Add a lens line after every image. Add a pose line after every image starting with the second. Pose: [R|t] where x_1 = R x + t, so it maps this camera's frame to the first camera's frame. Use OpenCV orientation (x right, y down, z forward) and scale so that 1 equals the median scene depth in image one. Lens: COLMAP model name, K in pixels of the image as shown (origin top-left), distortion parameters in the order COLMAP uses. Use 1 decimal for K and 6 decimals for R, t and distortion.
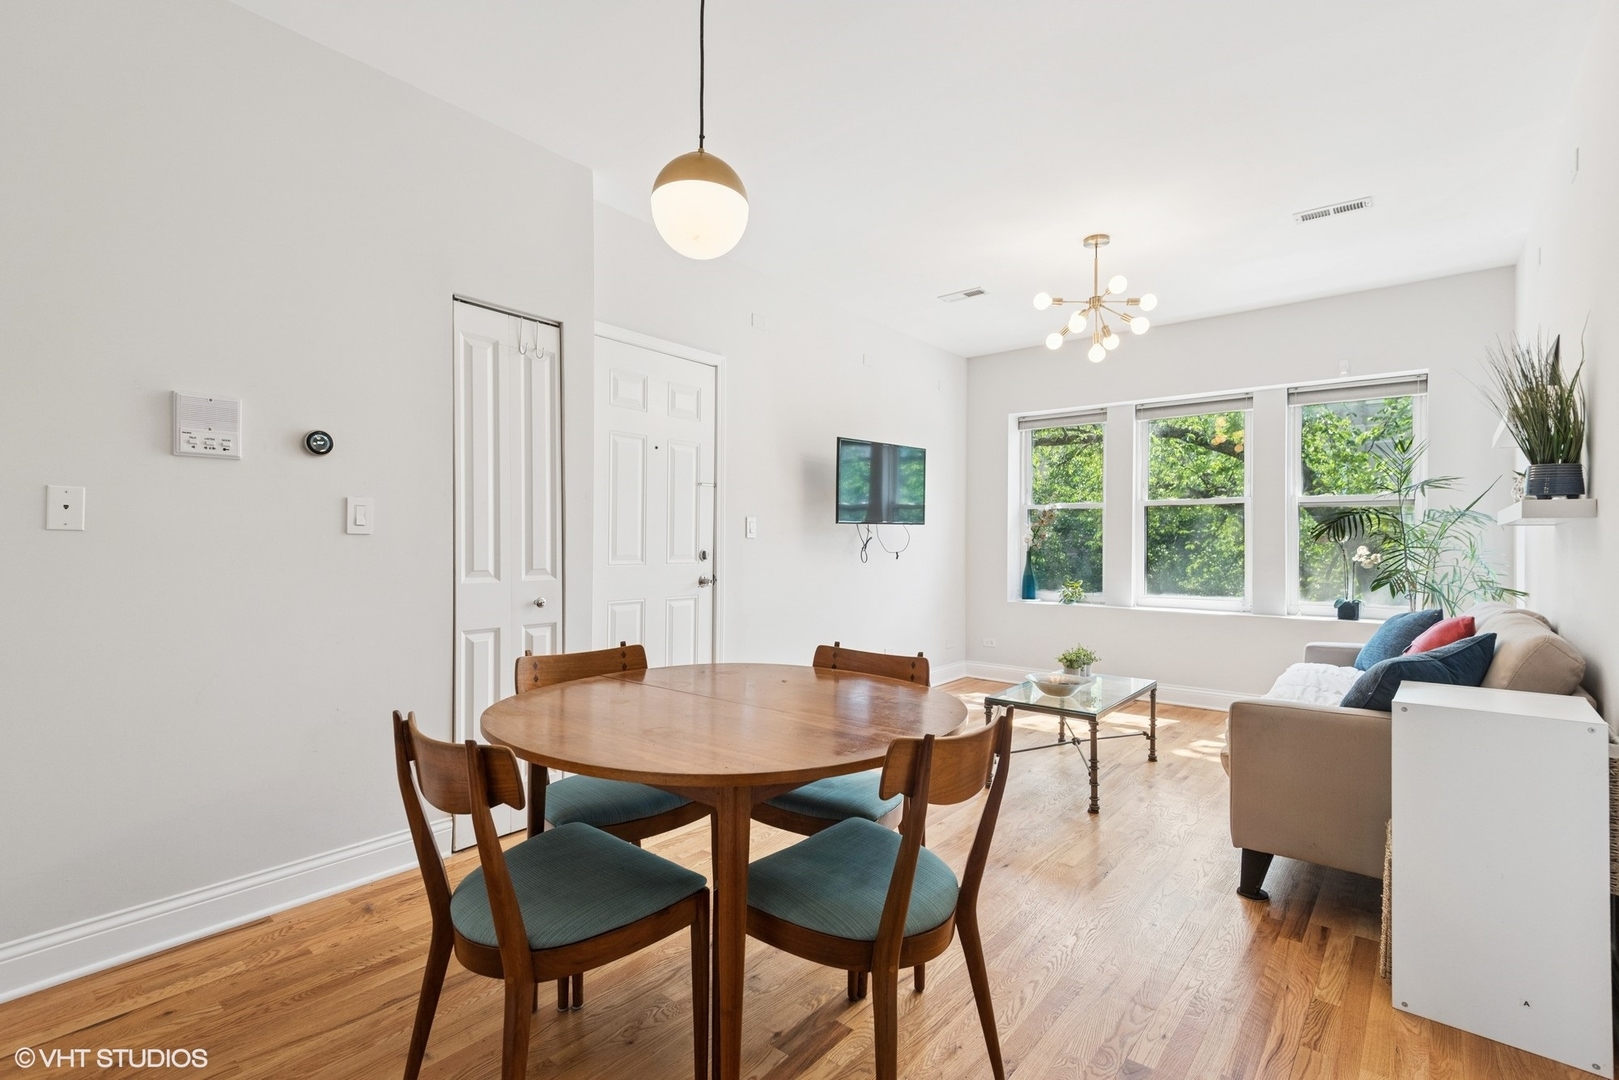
lens RADIAL K [[743.5, 0, 807.2], [0, 743.5, 541.1], [0, 0, 1]] dist [0.017245, -0.007779]
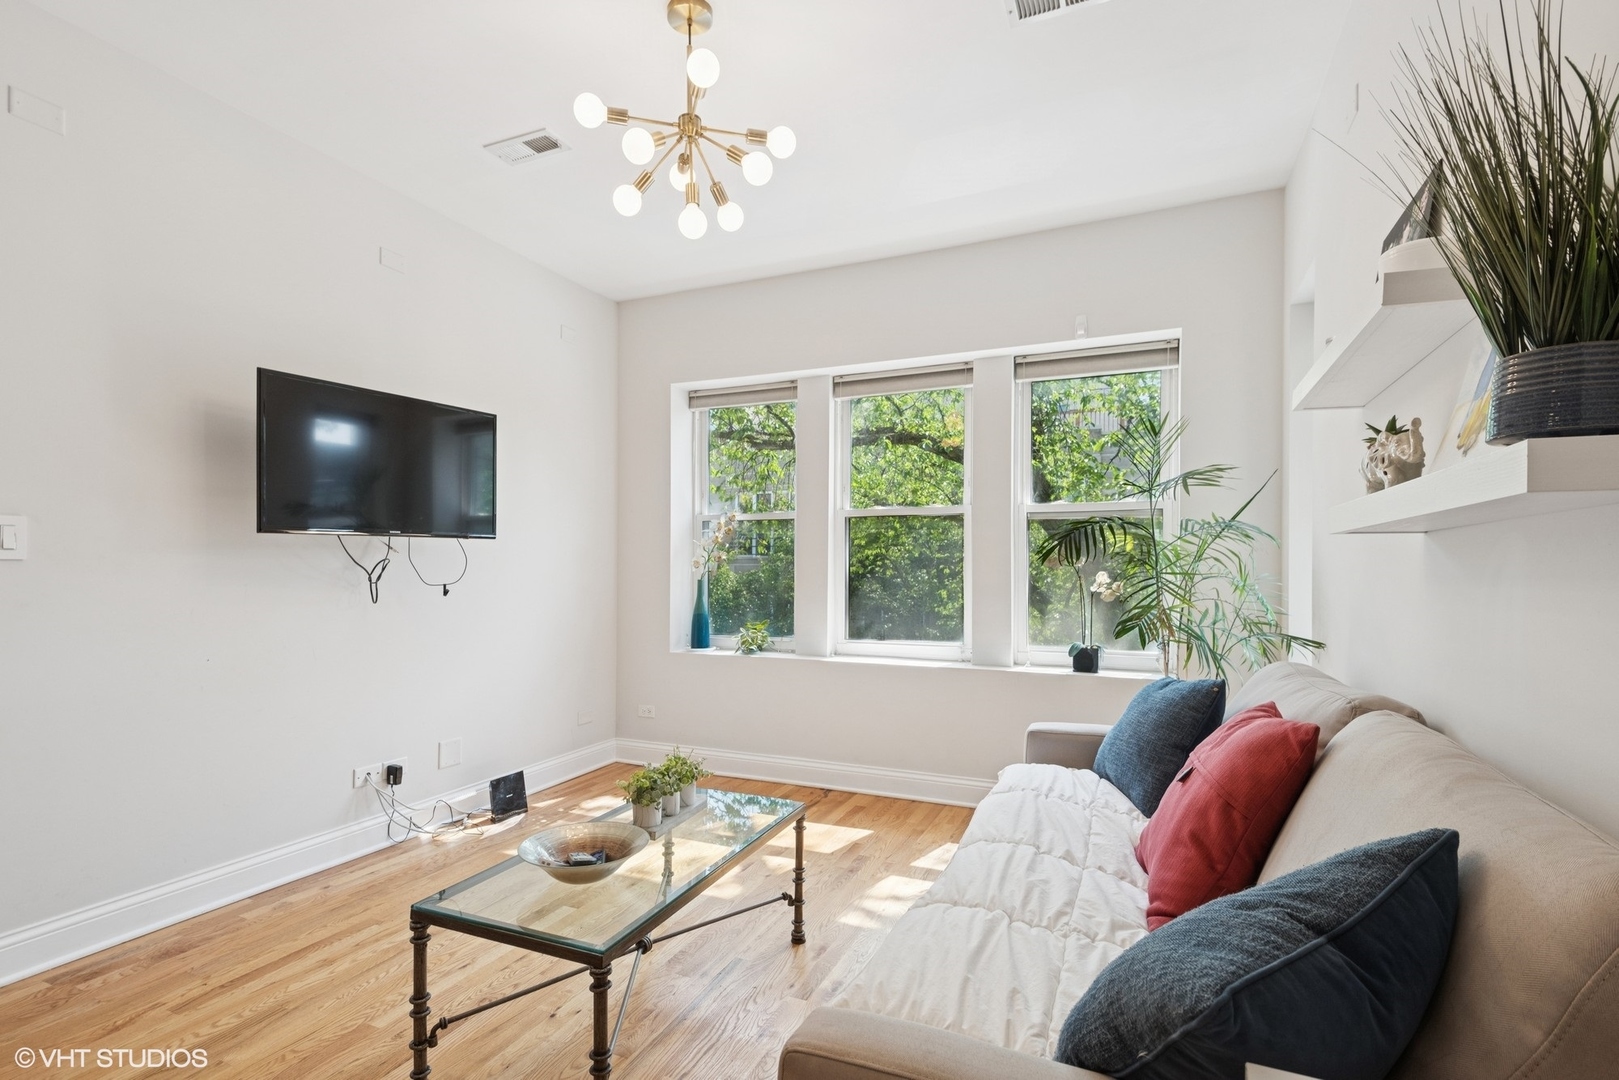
lens RADIAL K [[743.5, 0, 811.5], [0, 743.5, 569.1], [0, 0, 1]] dist [0.017245, -0.007779]
pose [[0.963168, -0.002306, 0.268890, 0.268069], [0.001278, 0.999991, 0.003998, 0.000838], [-0.268897, -0.003507, 0.963163, 0.369974]]
